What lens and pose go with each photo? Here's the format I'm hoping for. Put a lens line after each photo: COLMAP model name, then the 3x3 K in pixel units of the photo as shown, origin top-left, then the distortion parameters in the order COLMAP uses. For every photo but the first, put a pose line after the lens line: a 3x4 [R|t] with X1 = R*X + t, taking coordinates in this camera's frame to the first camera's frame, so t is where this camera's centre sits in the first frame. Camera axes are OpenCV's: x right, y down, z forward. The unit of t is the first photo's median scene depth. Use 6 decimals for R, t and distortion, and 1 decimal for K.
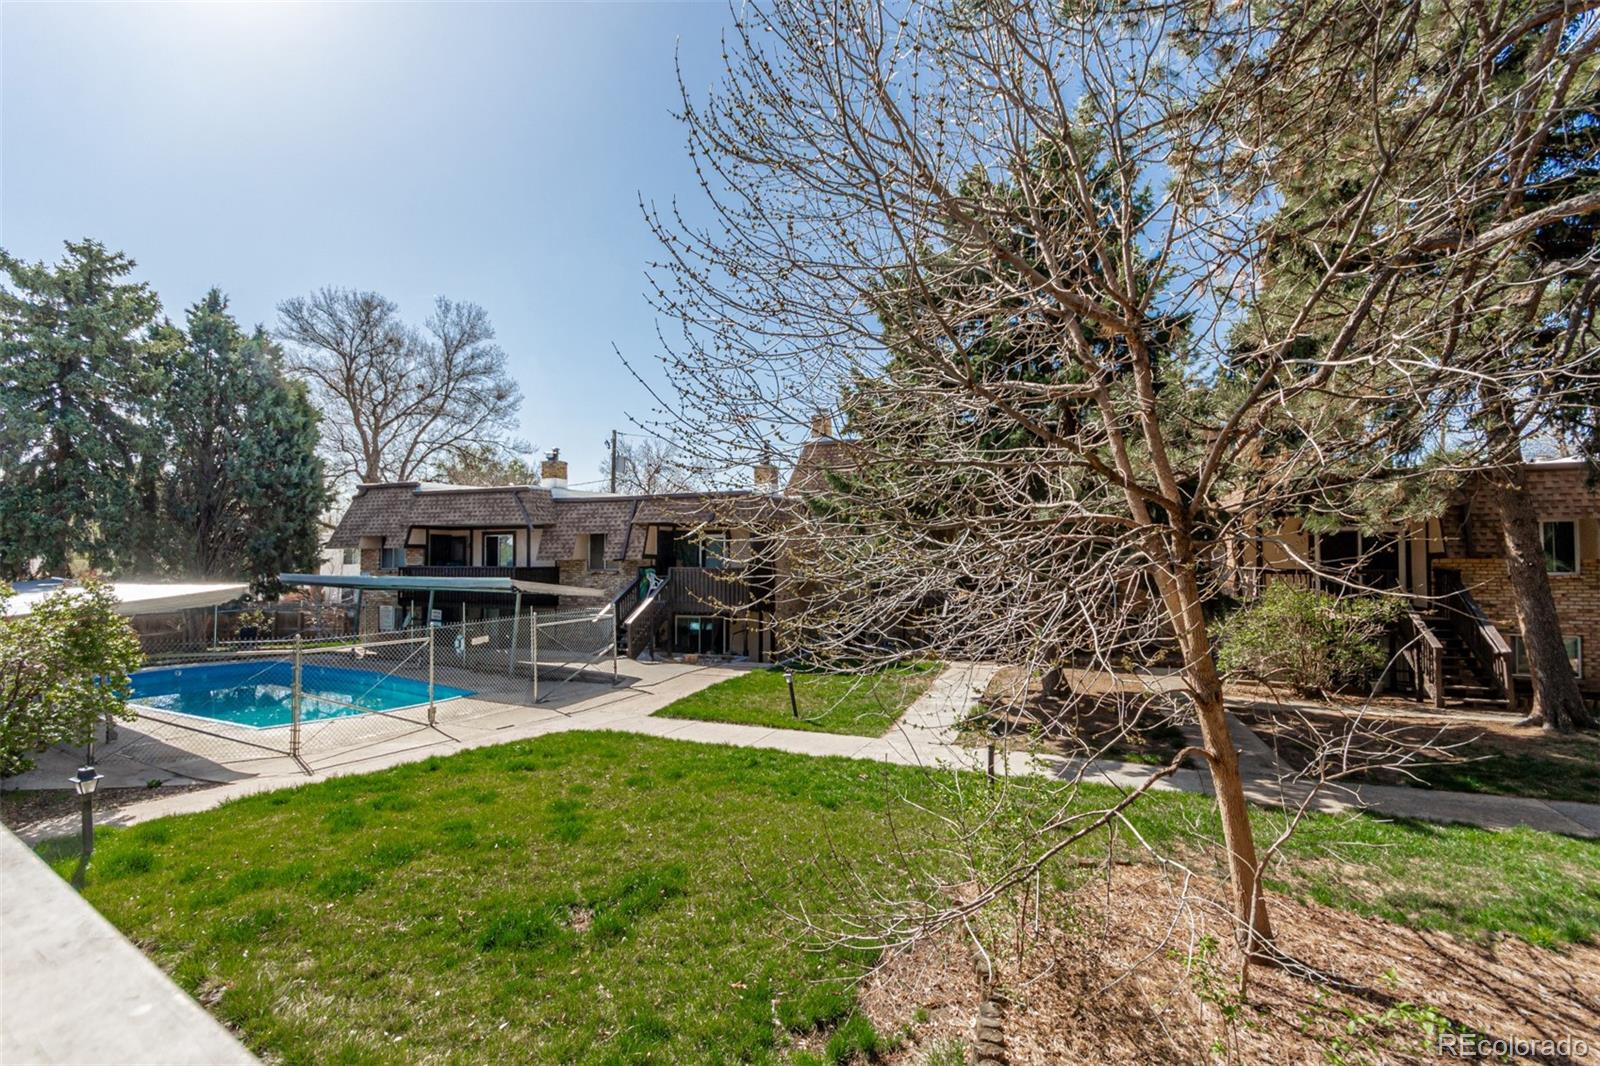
lens RADIAL K [[747.9, 0, 777.9], [0, 747.9, 539.7], [0, 0, 1]] dist [0.000251, 0.001590]
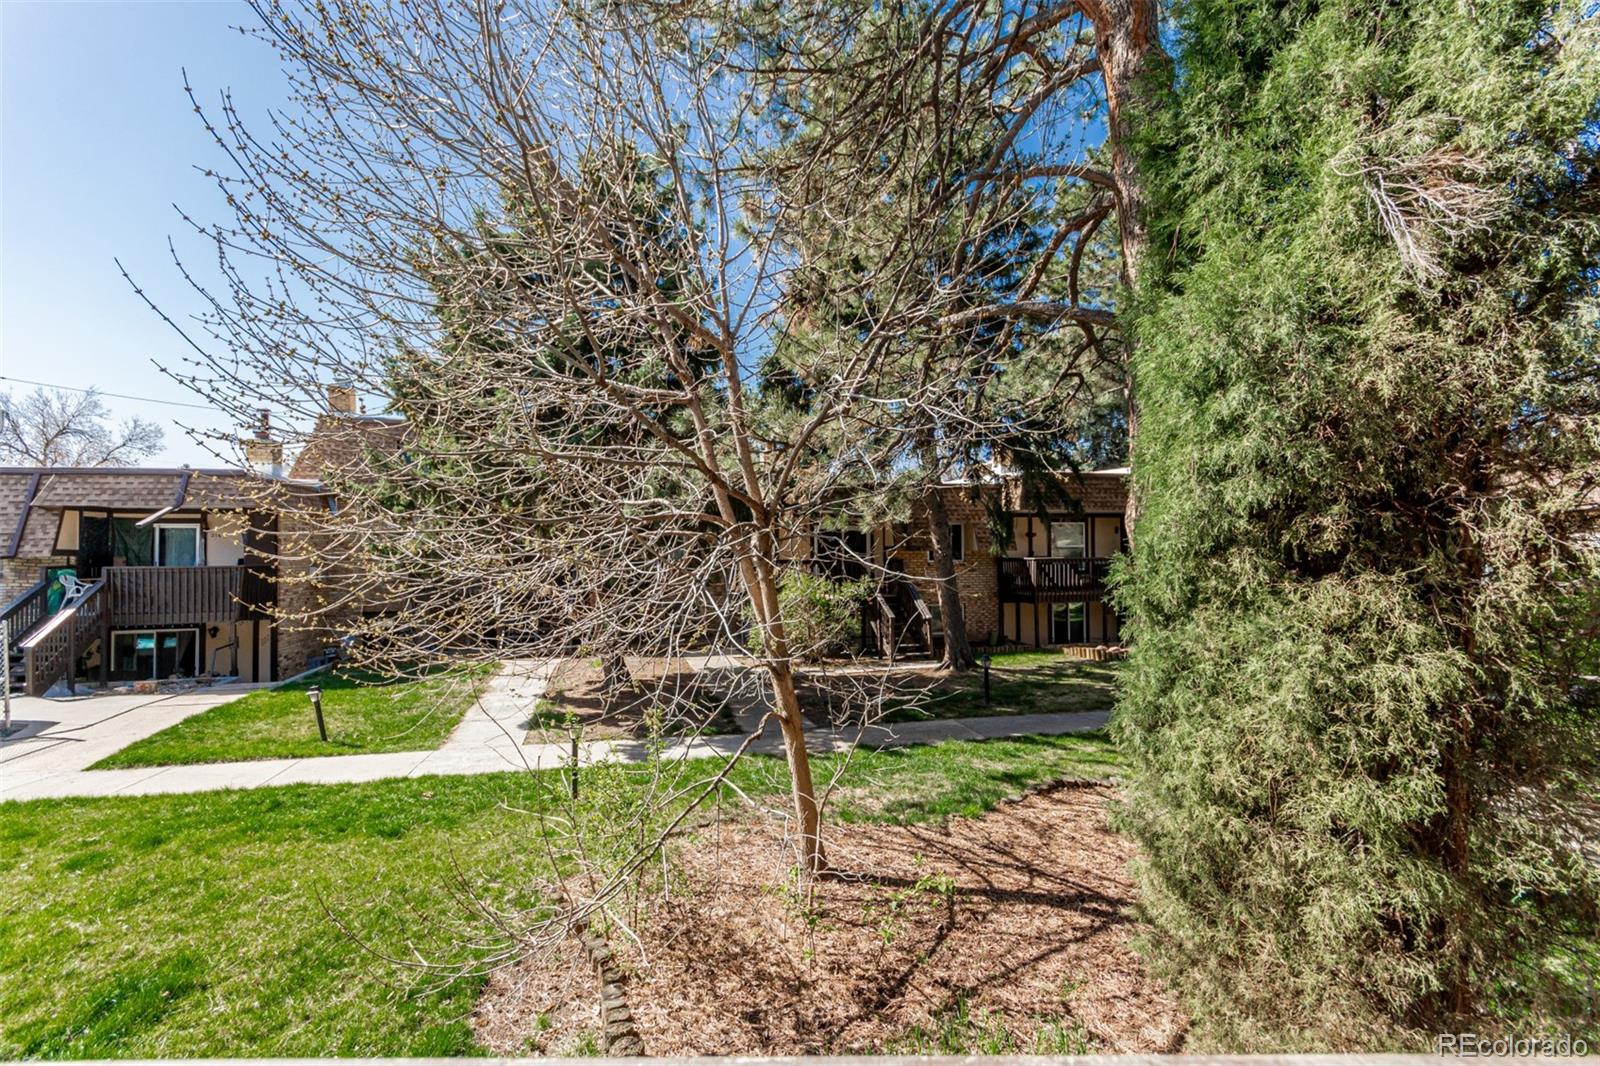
lens RADIAL K [[747.9, 0, 793.3], [0, 747.9, 540.3], [0, 0, 1]] dist [0.000251, 0.001590]
pose [[0.817475, 0.004342, 0.575948, -0.036984], [-0.009455, 0.999938, 0.005882, -0.000276], [-0.575887, -0.010254, 0.817465, 0.007611]]
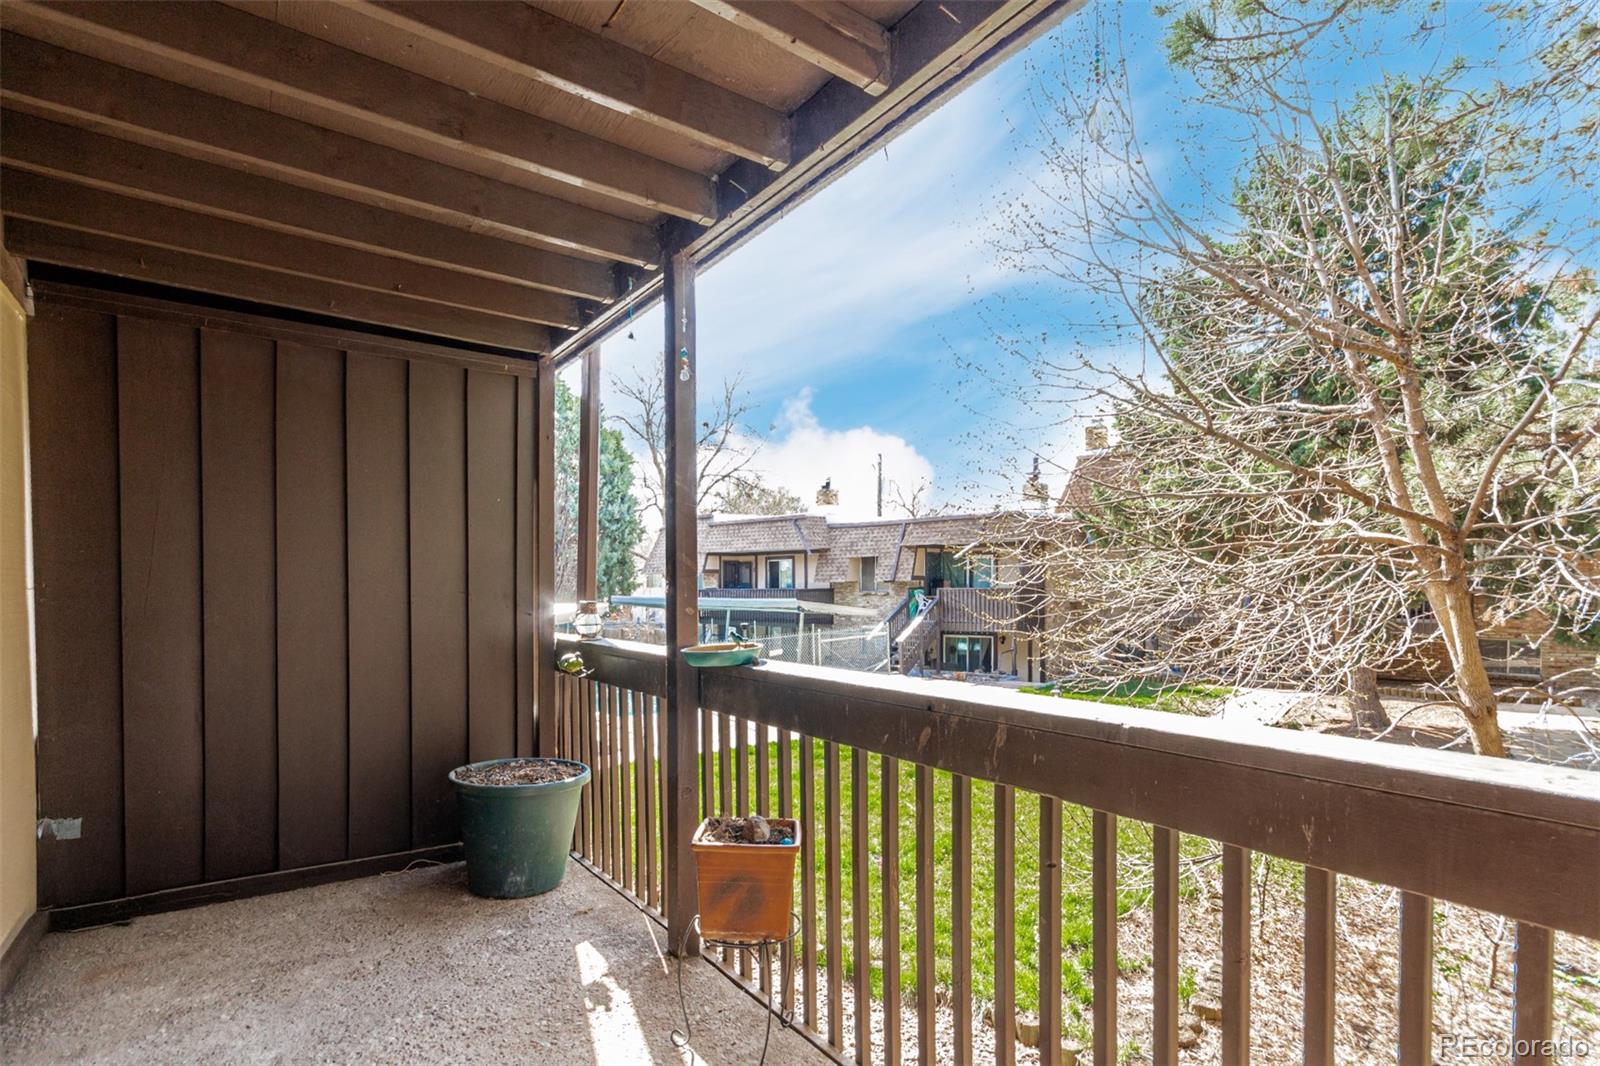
lens RADIAL K [[747.9, 0, 801.8], [0, 747.9, 601.3], [0, 0, 1]] dist [0.000251, 0.001590]
pose [[0.949127, -0.001446, -0.314889, 0.005822], [0.018534, 0.998512, 0.051279, -0.004030], [0.314347, -0.054507, 0.947742, -0.101764]]
